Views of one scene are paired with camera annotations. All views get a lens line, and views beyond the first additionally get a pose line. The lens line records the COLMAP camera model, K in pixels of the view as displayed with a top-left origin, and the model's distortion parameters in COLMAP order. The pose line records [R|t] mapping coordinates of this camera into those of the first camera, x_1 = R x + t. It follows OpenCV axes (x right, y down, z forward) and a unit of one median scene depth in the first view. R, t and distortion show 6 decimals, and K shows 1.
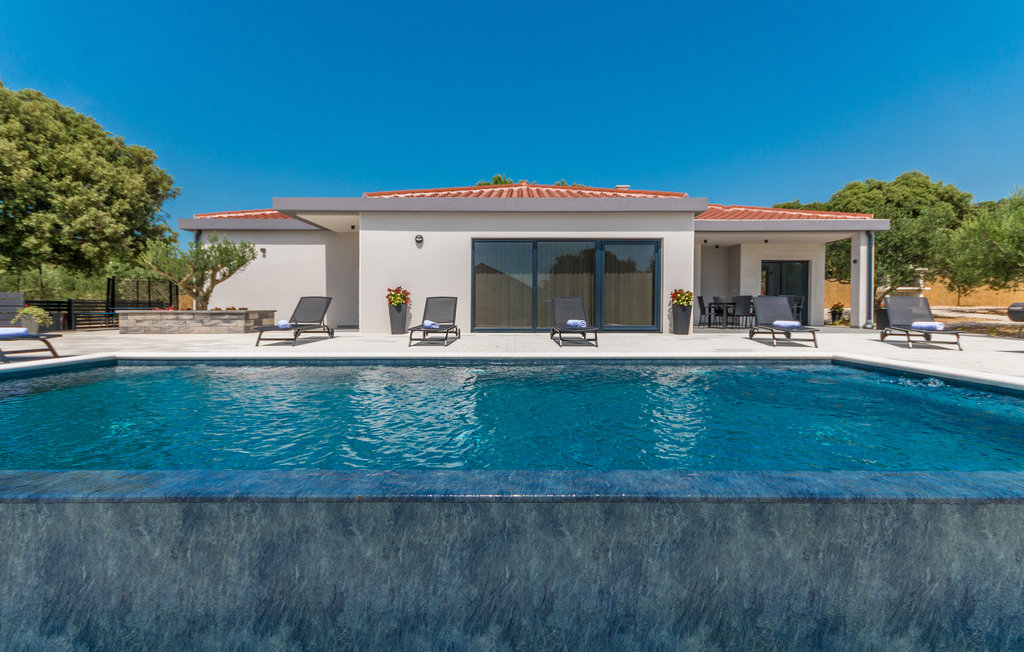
lens RADIAL K [[457.4, 0, 510.1], [0, 457.4, 315.2], [0, 0, 1]] dist [0.003039, 0.000444]
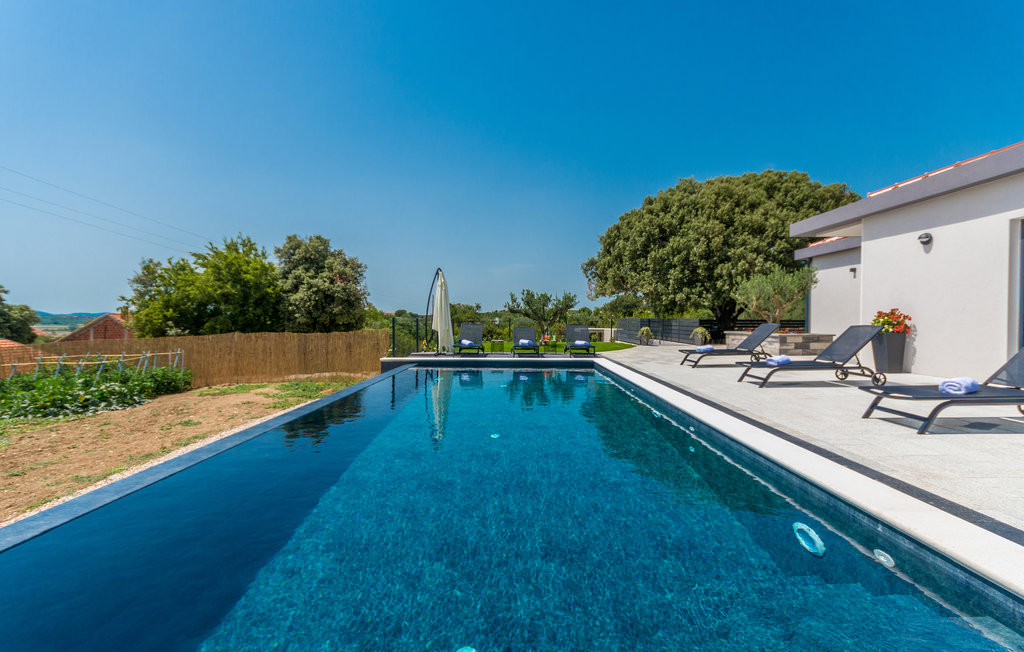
lens RADIAL K [[457.4, 0, 510.1], [0, 457.4, 315.2], [0, 0, 1]] dist [0.003039, 0.000444]
pose [[-0.024347, -0.009864, -0.999655, 0.499749], [-0.020665, 0.999743, -0.009361, -0.033237], [0.999490, 0.020430, -0.024544, 0.396180]]
